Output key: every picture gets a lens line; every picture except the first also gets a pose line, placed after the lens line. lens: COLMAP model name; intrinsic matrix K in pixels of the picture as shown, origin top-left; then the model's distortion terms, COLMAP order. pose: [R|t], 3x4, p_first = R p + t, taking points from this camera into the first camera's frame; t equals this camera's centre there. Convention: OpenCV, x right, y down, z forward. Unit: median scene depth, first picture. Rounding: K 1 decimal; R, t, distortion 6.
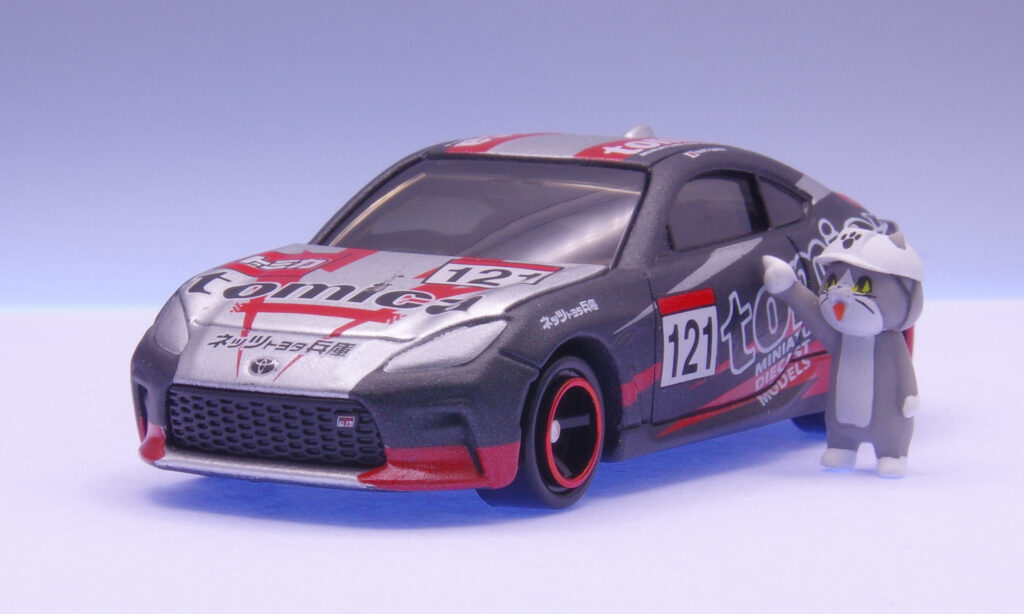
lens RADIAL K [[4085.4, 0, 512.0], [0, 4085.4, 307.0], [0, 0, 1]] dist [-0.081758, -0.233745]
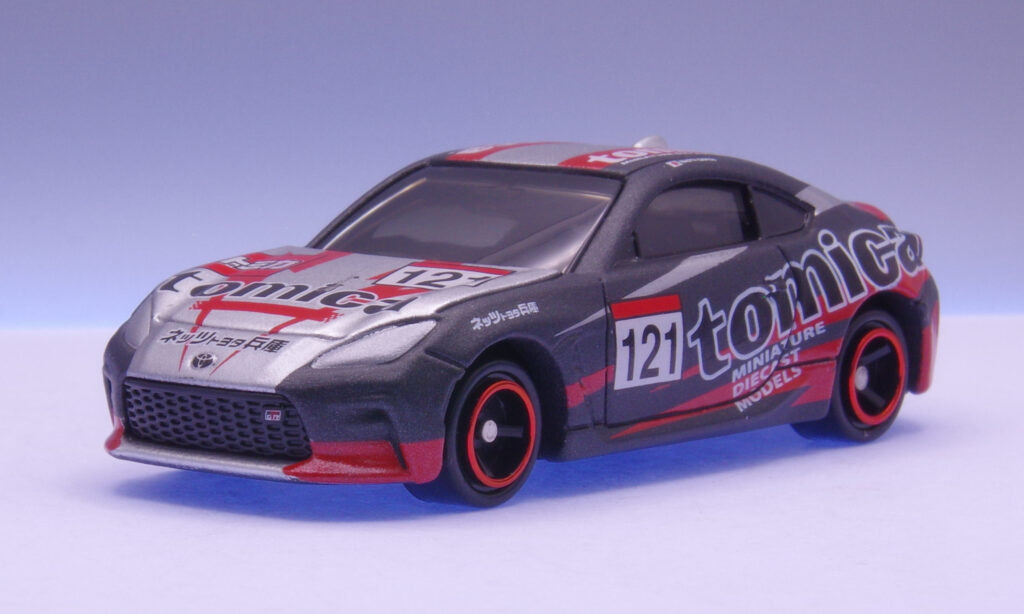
lens RADIAL K [[4085.4, 0, 512.0], [0, 4085.4, 307.0], [0, 0, 1]] dist [-0.081758, -0.233745]
pose [[0.989973, 0.015803, -0.140368, 0.158898], [-0.016788, 0.999842, -0.005839, 0.005414], [0.140253, 0.008137, 0.990082, -0.016944]]
